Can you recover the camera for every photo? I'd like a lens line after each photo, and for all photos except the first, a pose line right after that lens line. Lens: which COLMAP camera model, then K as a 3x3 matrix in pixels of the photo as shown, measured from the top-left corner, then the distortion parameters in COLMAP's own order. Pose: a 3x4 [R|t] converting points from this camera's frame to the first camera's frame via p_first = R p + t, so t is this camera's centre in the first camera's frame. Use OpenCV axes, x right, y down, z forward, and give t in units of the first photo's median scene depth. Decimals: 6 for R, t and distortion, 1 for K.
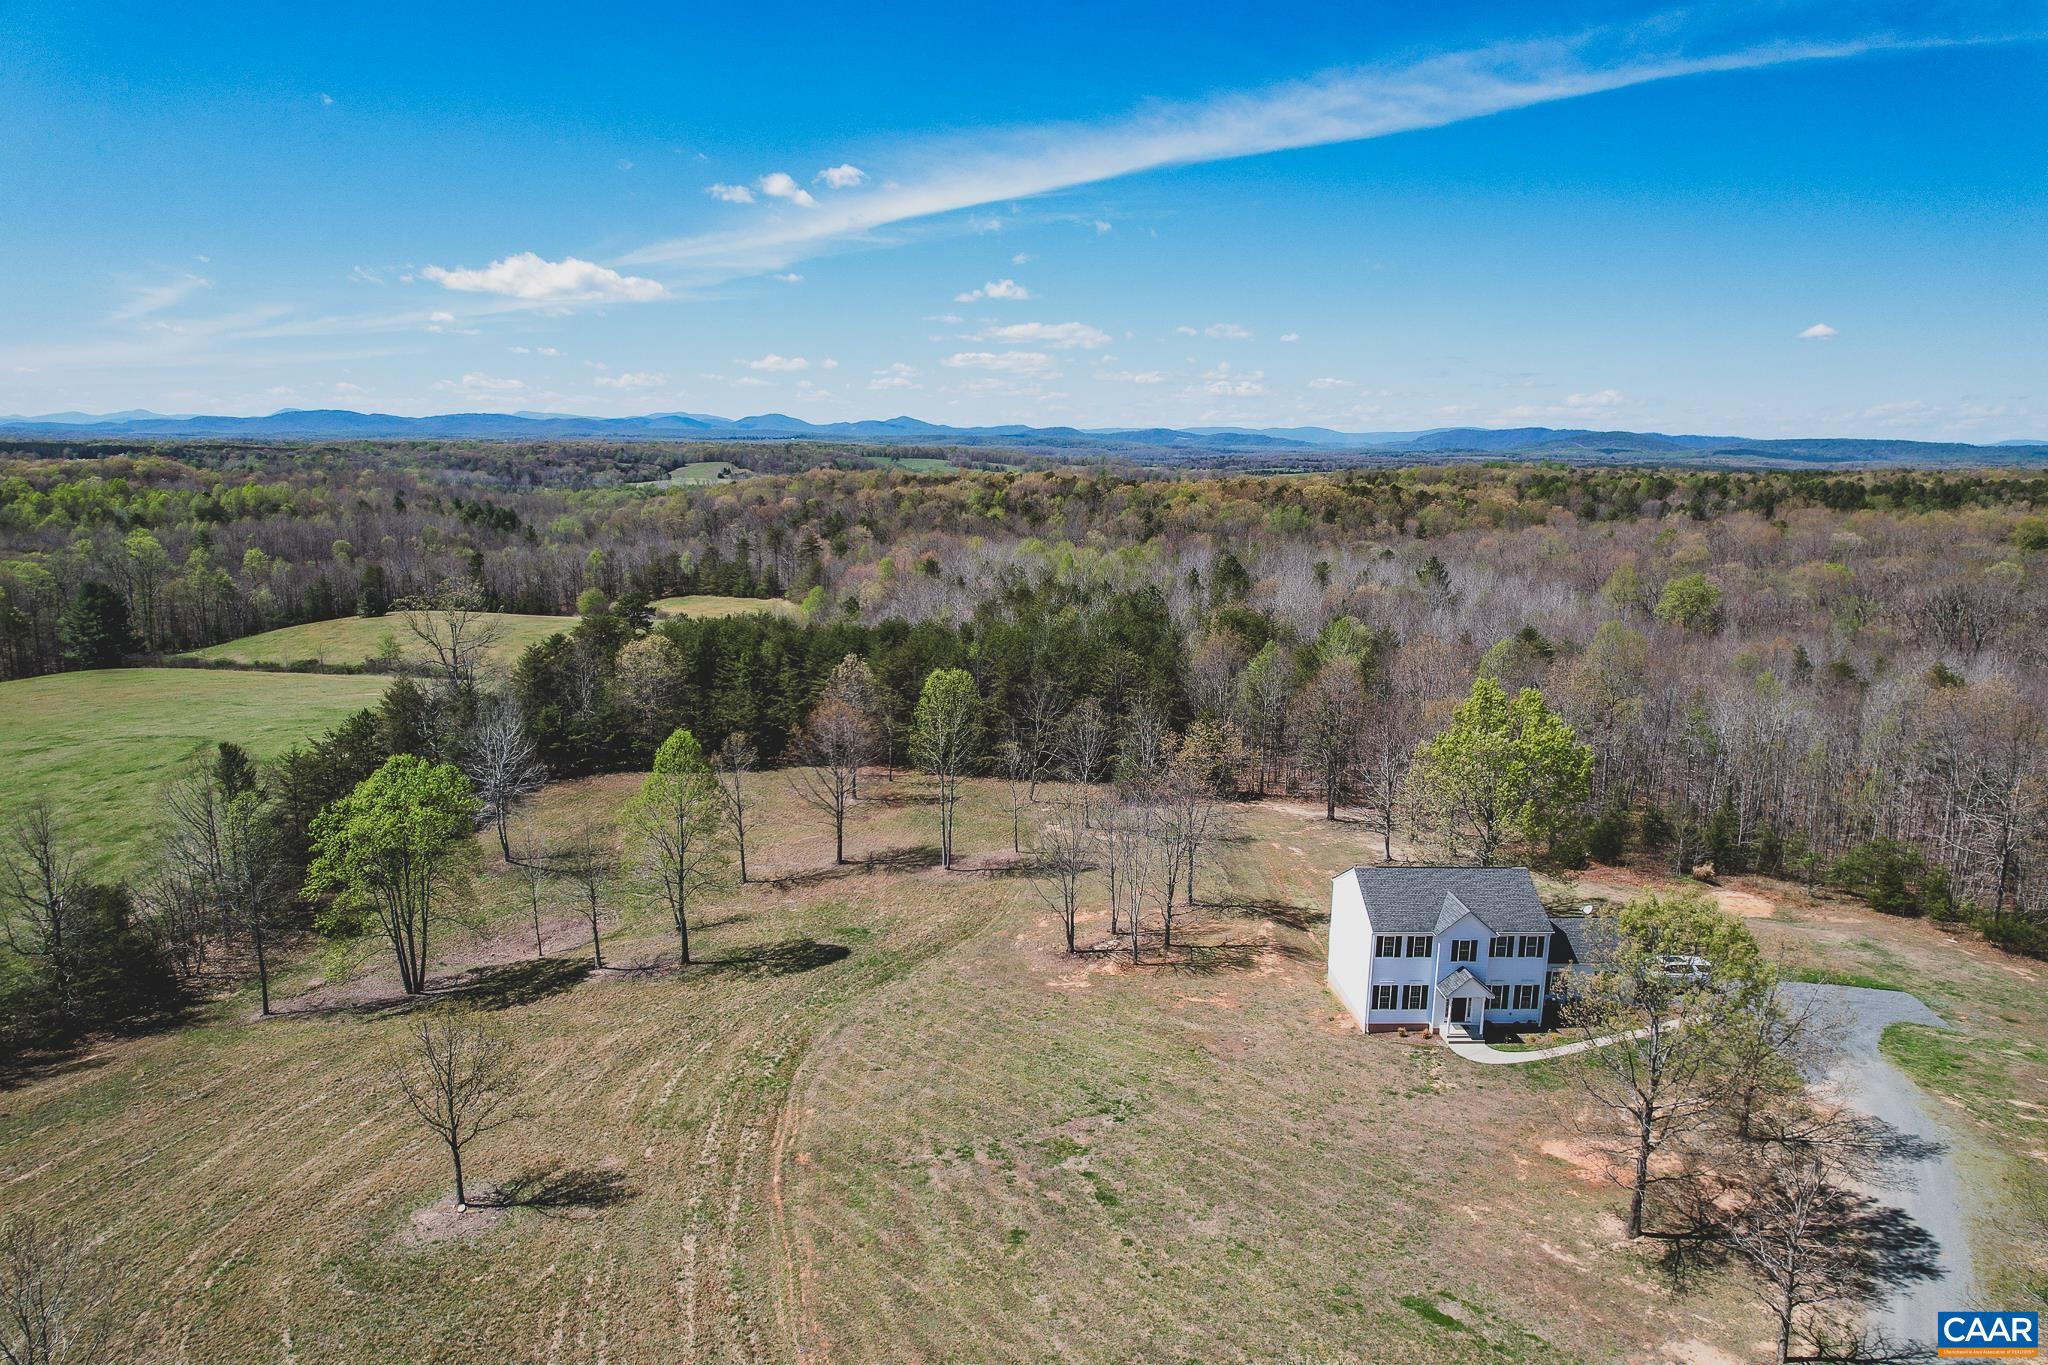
lens RADIAL K [[1309.3, 0, 1022.8], [0, 1309.3, 699.7], [0, 0, 1]] dist [-0.078589, 0.073426]
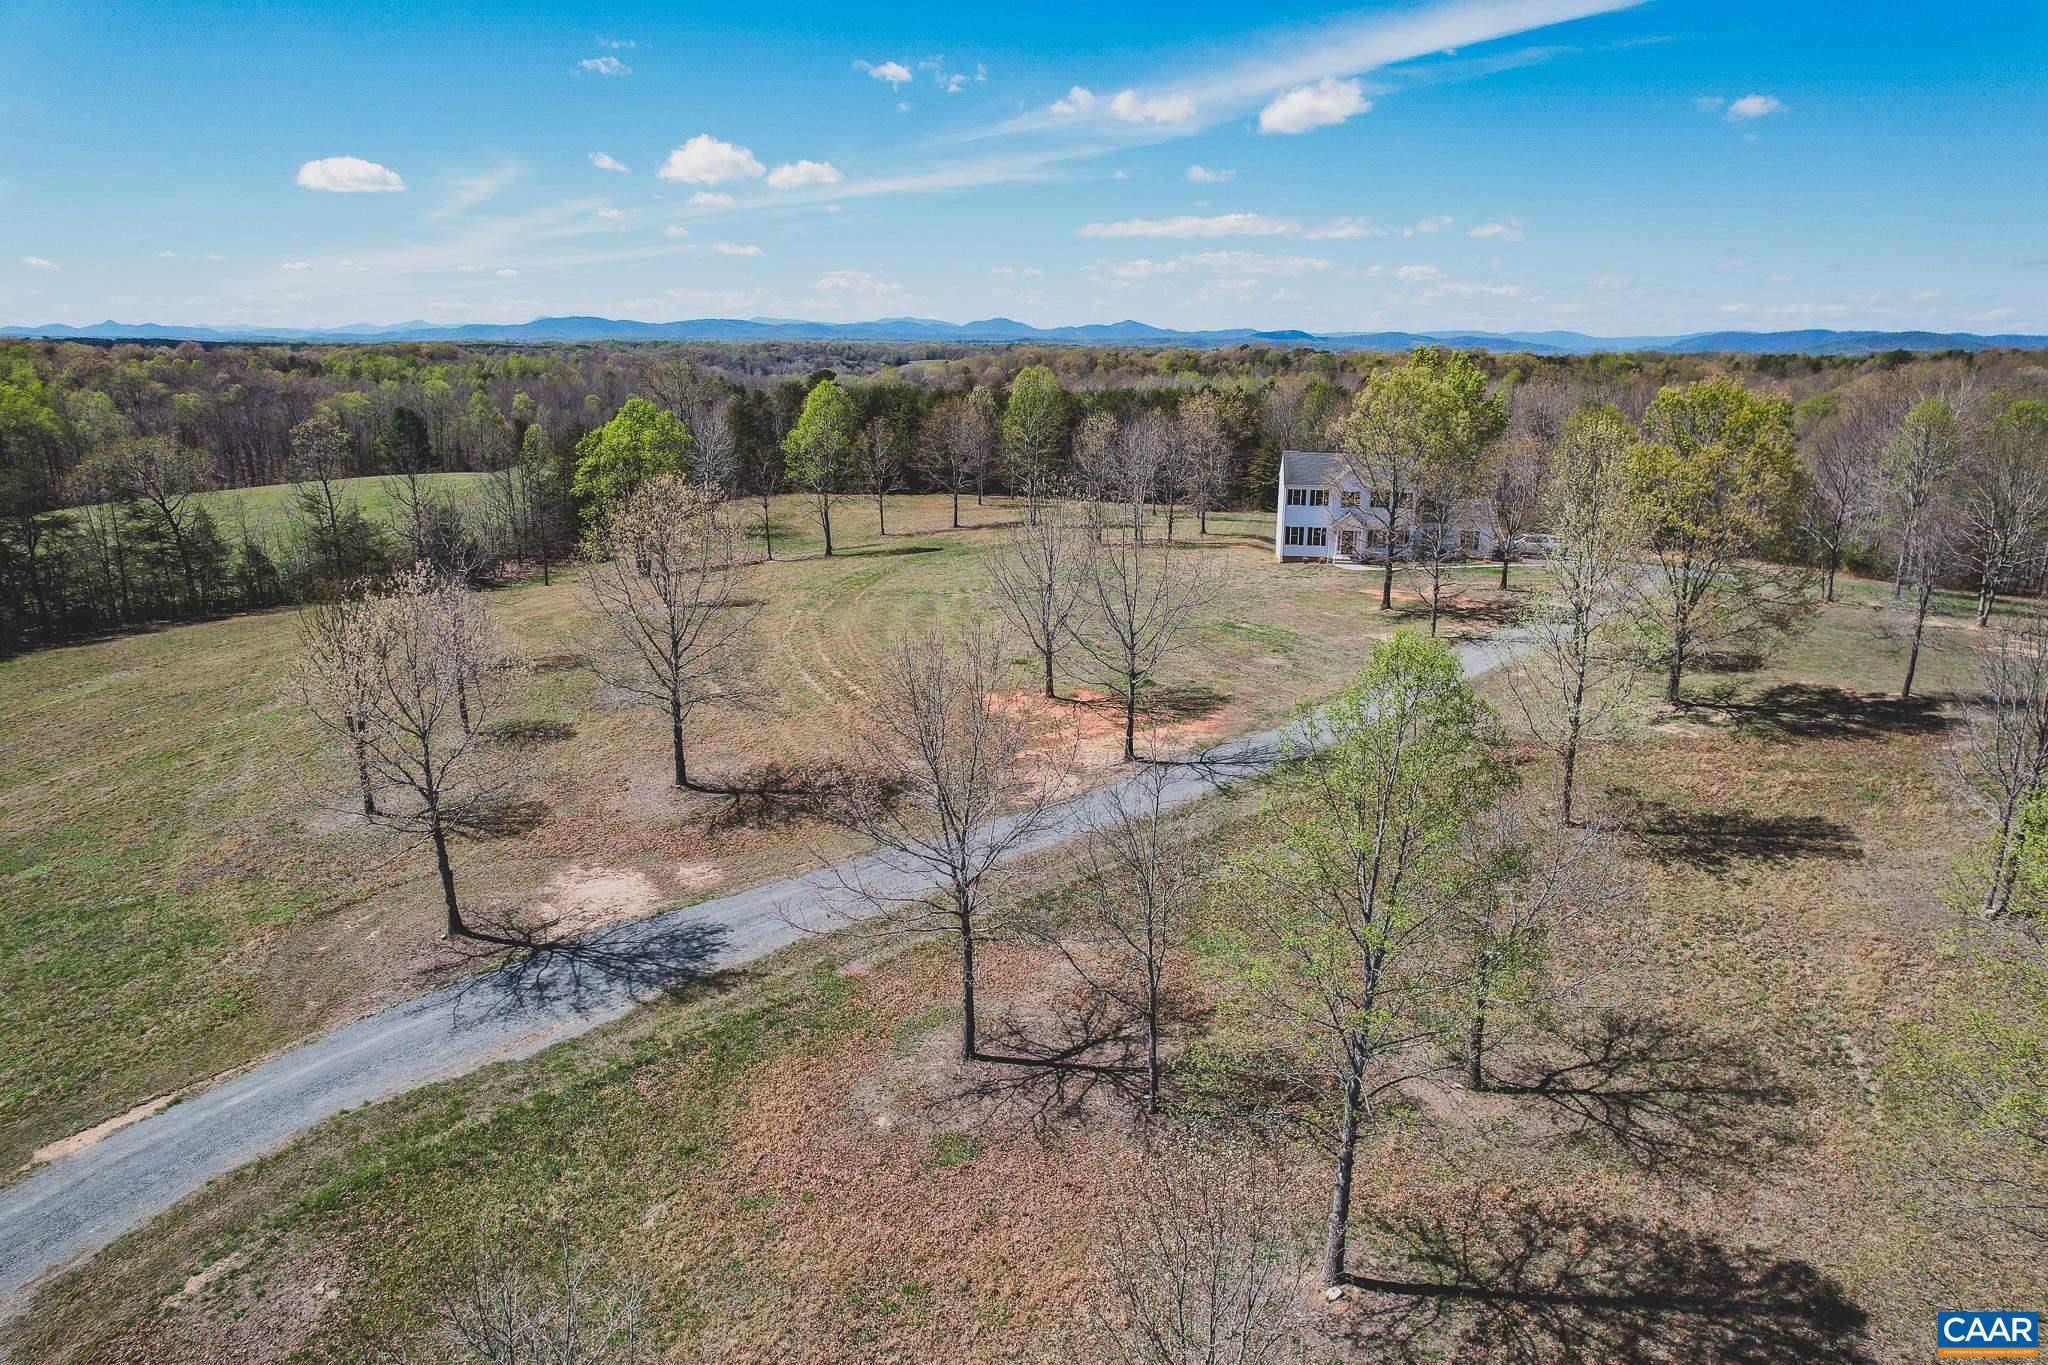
lens RADIAL K [[1313.6, 0, 1023.3], [0, 1313.6, 692.7], [0, 0, 1]] dist [-0.083030, 0.077074]
pose [[0.985916, 0.038243, -0.162809, 0.109611], [-0.027851, 0.997455, 0.065641, 0.151448], [0.164905, -0.060182, 0.984472, -0.216162]]
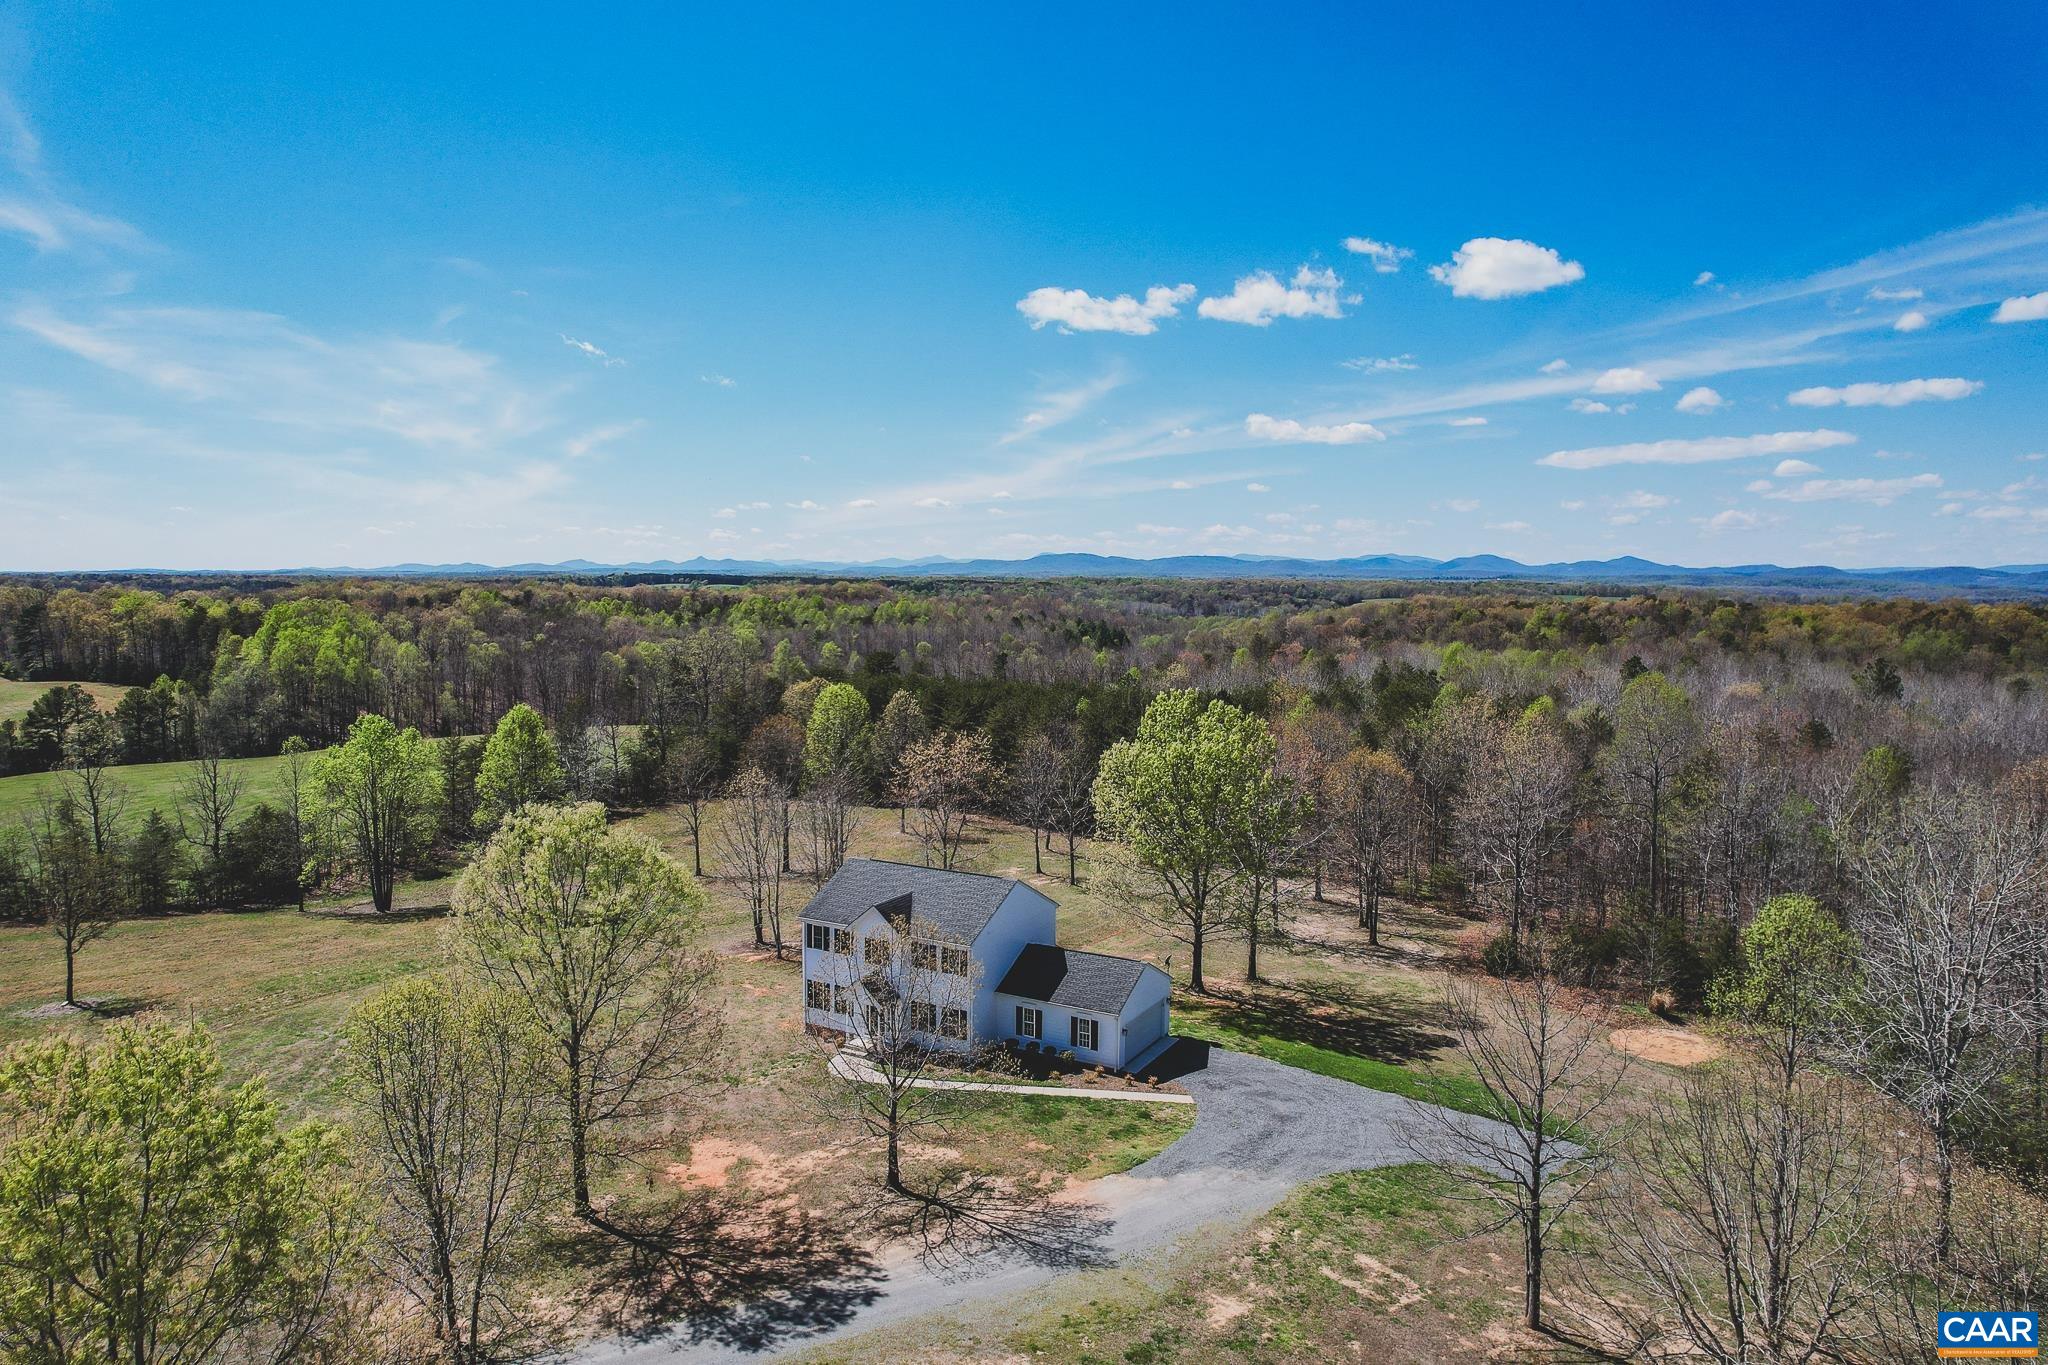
lens RADIAL K [[1309.3, 0, 1022.8], [0, 1309.3, 699.7], [0, 0, 1]] dist [-0.078589, 0.073426]
pose [[0.863797, 0.039903, -0.502258, 0.410316], [-0.093109, 0.992332, -0.081294, 0.041215], [0.495163, 0.116986, 0.860888, 0.127955]]
